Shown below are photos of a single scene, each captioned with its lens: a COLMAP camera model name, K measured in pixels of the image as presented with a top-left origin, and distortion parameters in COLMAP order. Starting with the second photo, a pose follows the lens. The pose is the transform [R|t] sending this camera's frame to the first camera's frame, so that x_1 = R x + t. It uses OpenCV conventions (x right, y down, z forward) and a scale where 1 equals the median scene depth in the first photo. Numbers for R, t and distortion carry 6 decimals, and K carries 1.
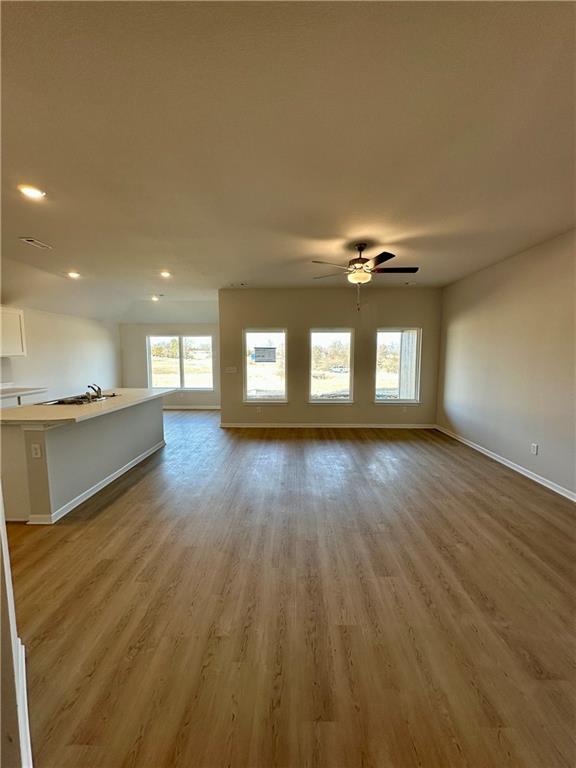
lens RADIAL K [[305.0, 0, 288.0], [0, 305.0, 384.0], [0, 0, 1]] dist [-0.003502, 0.000486]
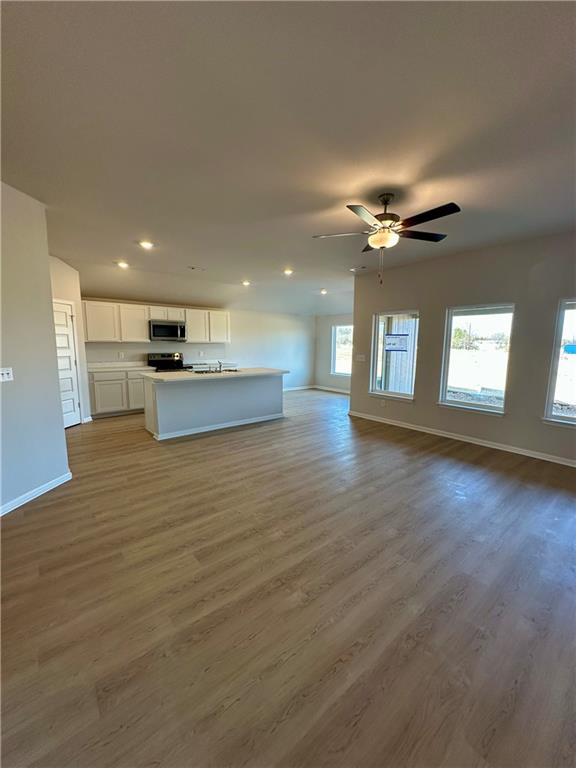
lens RADIAL K [[305.0, 0, 288.0], [0, 305.0, 384.0], [0, 0, 1]] dist [-0.003502, 0.000486]
pose [[0.650523, 0.106994, -0.751913, 0.775167], [-0.082150, 0.994131, 0.070388, -0.024512], [0.755031, 0.015981, 0.655494, 0.355320]]
